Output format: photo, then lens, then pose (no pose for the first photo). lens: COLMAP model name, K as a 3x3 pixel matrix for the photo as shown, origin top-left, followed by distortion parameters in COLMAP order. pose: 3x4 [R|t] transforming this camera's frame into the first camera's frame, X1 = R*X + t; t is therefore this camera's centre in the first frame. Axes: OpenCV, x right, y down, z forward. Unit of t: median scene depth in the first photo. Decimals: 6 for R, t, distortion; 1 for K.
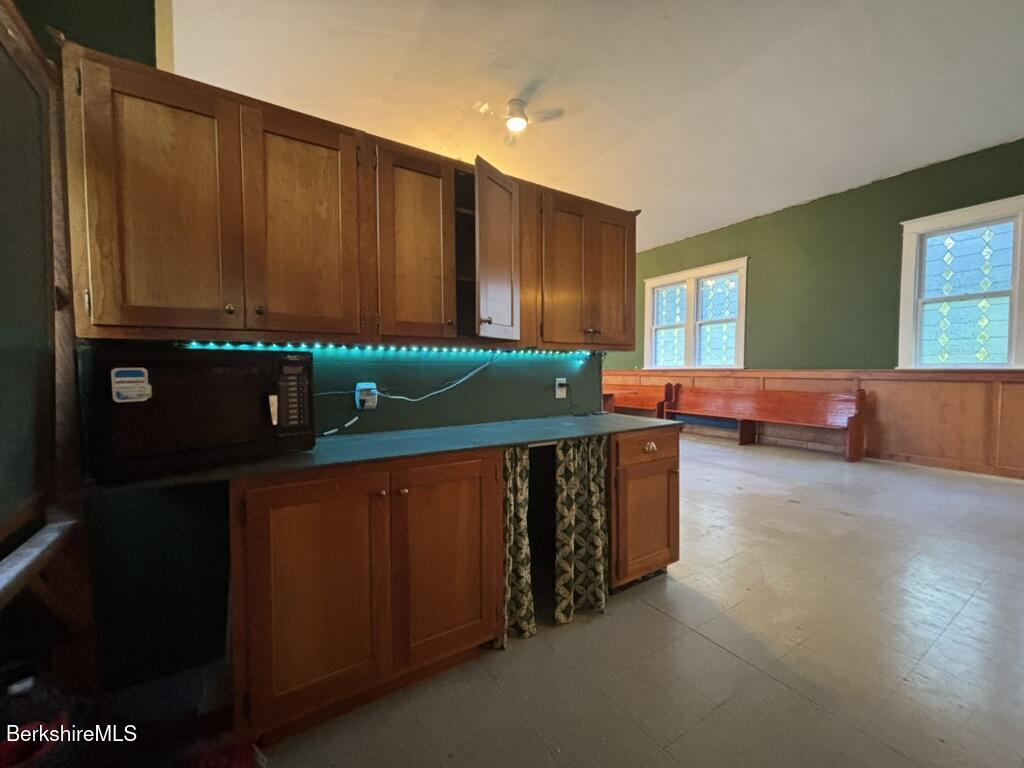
lens RADIAL K [[409.0, 0, 511.3], [0, 409.0, 387.0], [0, 0, 1]] dist [0.000954, -0.000712]
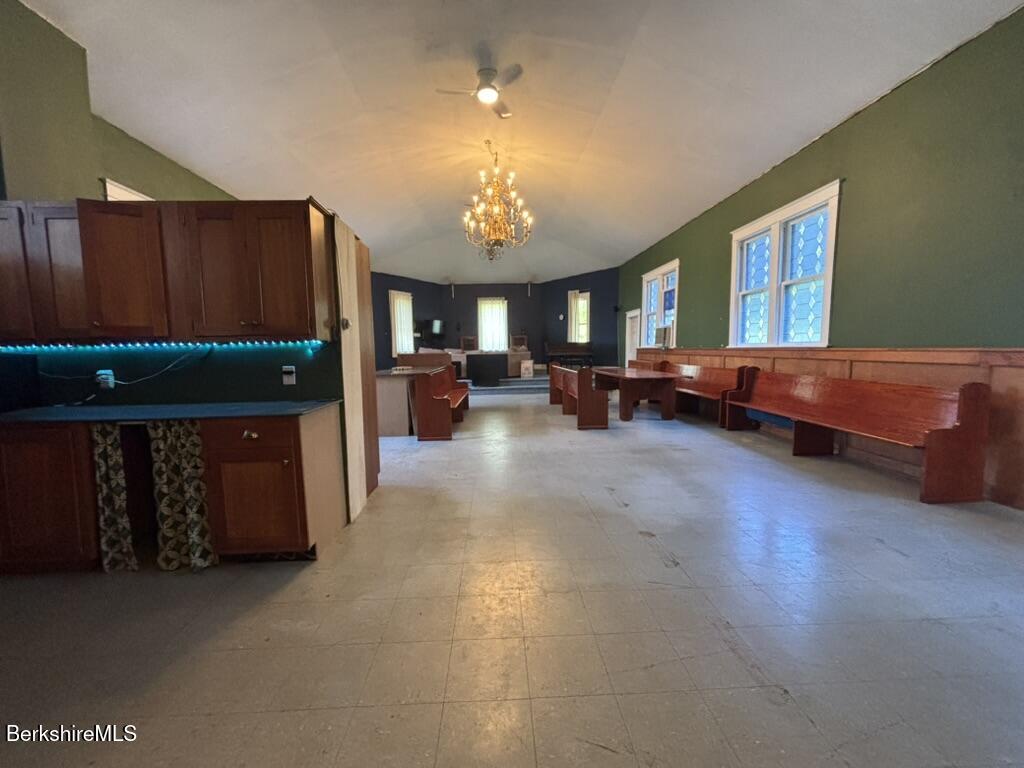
lens RADIAL K [[409.0, 0, 515.3], [0, 409.0, 385.6], [0, 0, 1]] dist [0.000954, -0.000712]
pose [[0.863978, 0.034045, -0.502377, 0.482244], [-0.007533, 0.998474, 0.054709, -0.014036], [0.503473, -0.043483, 0.862916, 0.146844]]
